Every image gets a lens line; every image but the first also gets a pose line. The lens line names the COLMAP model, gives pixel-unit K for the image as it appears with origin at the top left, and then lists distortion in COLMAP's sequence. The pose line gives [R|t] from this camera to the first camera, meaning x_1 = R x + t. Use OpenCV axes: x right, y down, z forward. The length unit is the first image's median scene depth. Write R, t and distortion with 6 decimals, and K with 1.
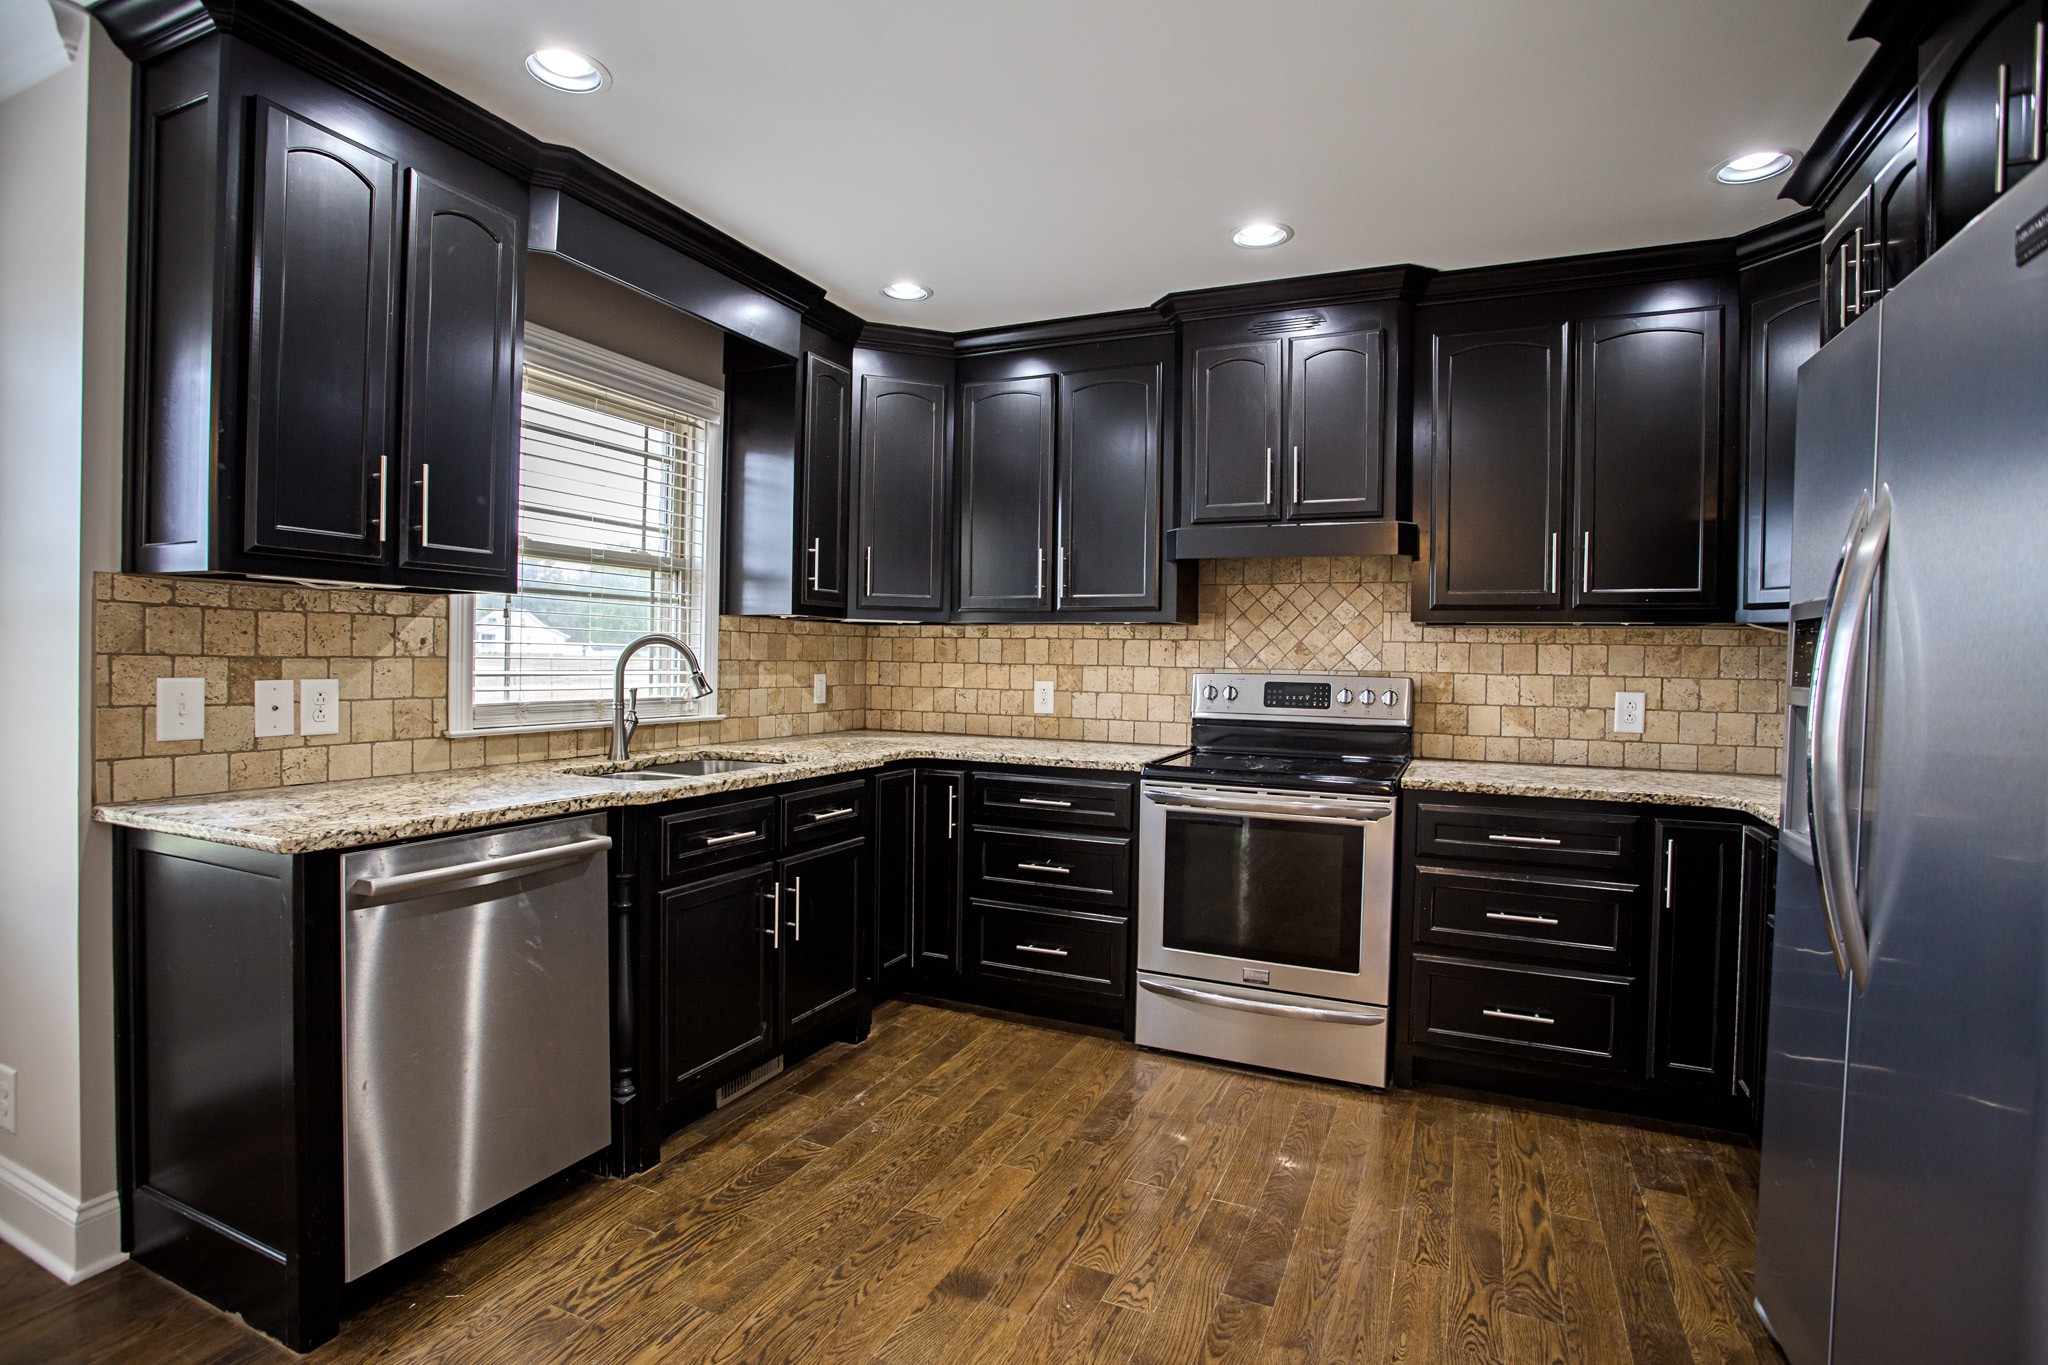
lens RADIAL K [[996.2, 0, 1020.0], [0, 996.2, 674.5], [0, 0, 1]] dist [-0.072313, 0.030423]
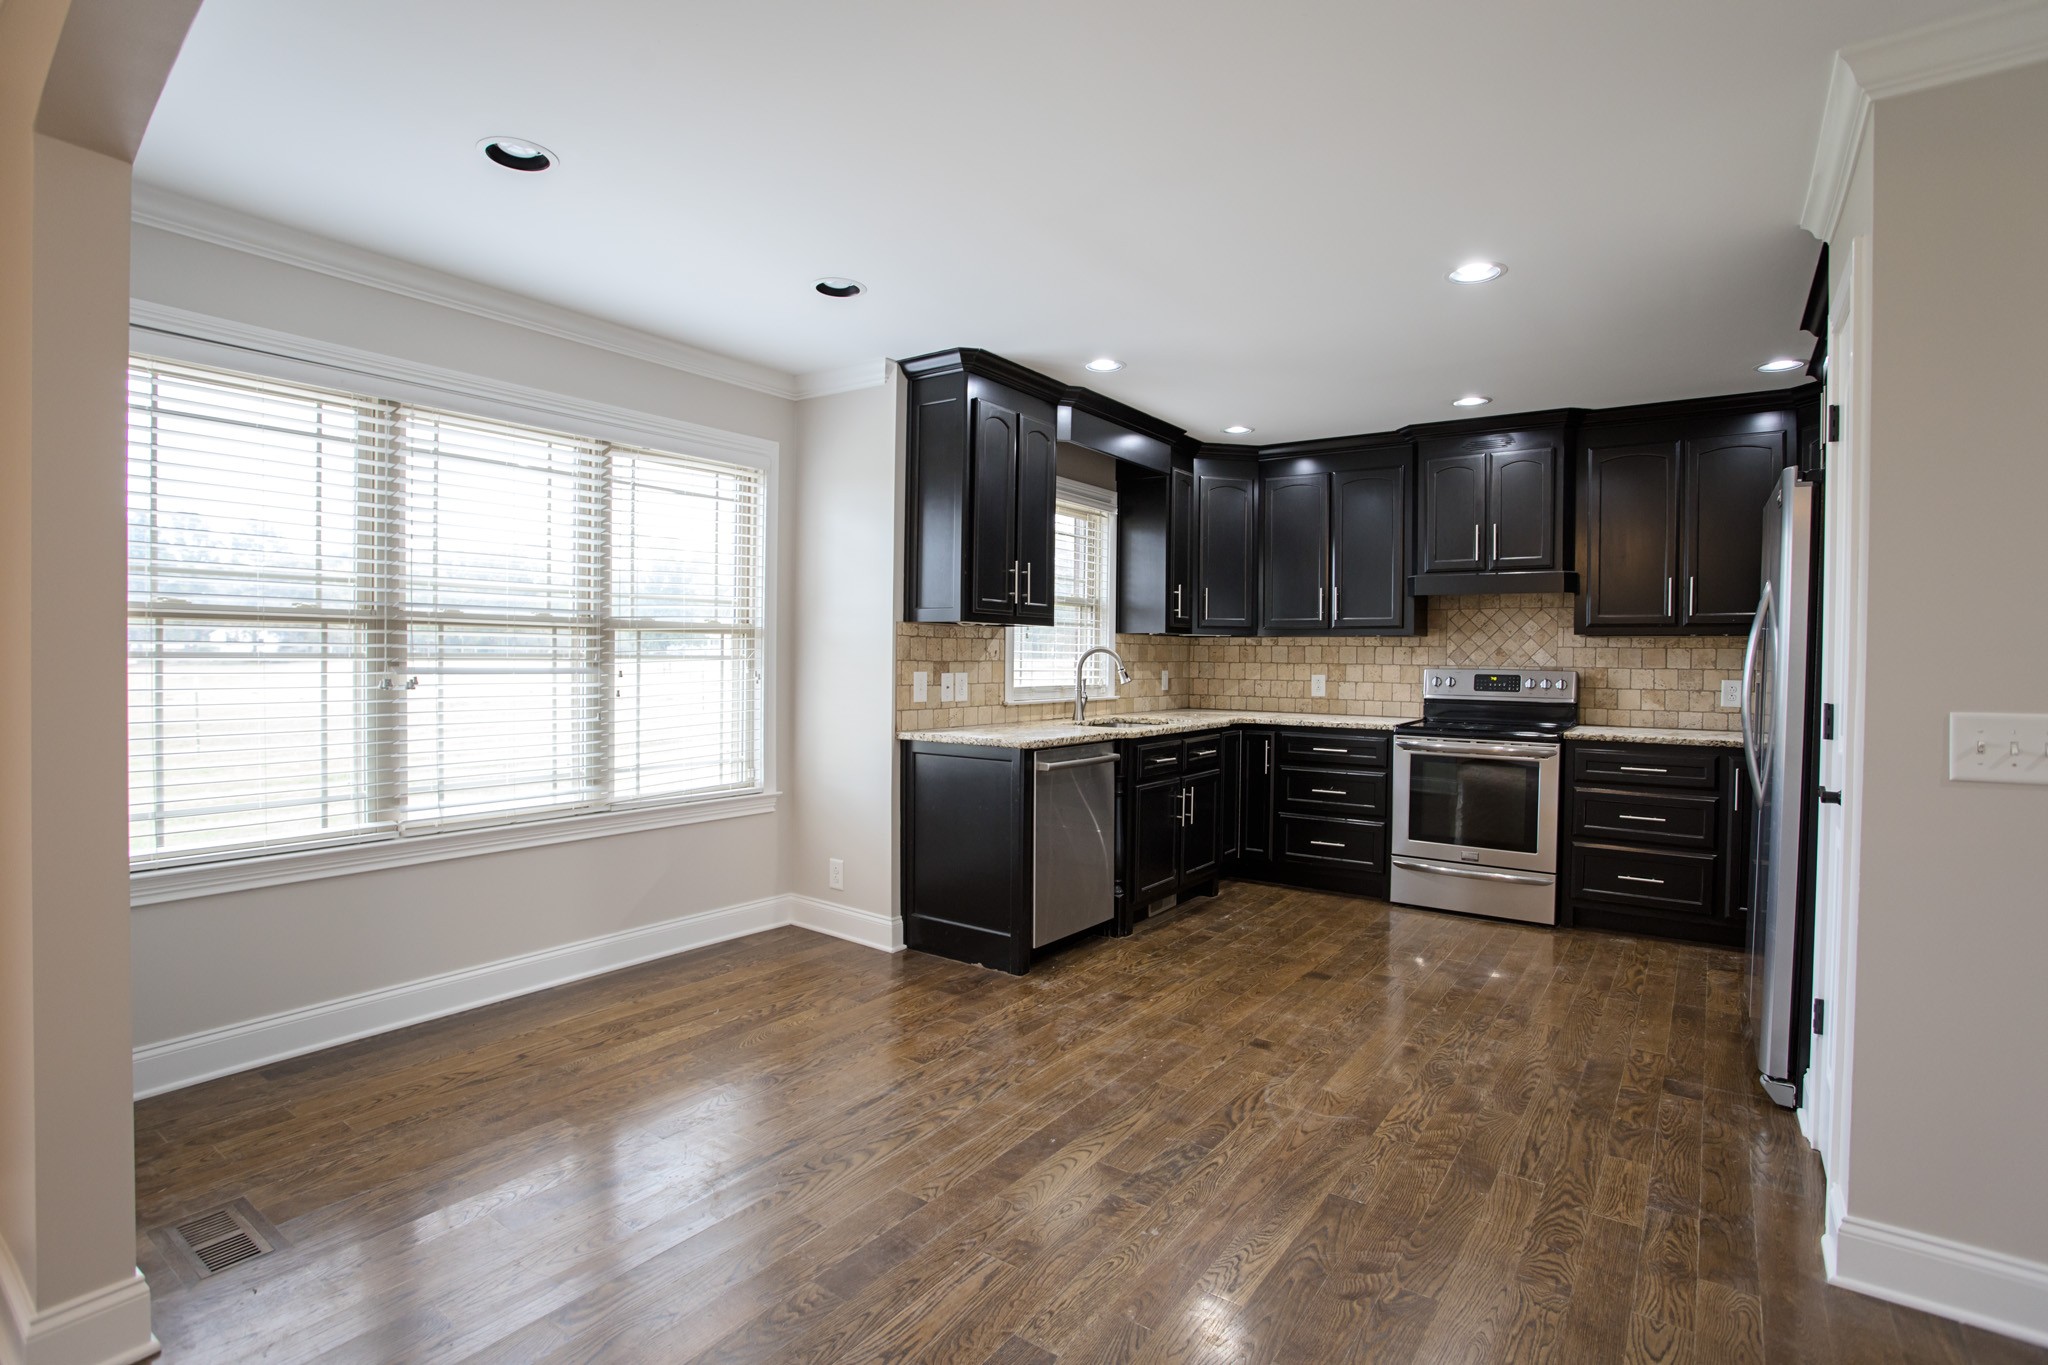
lens RADIAL K [[996.2, 0, 1020.0], [0, 996.2, 674.5], [0, 0, 1]] dist [-0.072313, 0.030423]
pose [[0.981929, -0.003134, -0.189224, -0.166253], [0.003087, 0.999995, -0.000541, 0.007056], [0.189225, -0.000053, 0.981934, -0.663806]]
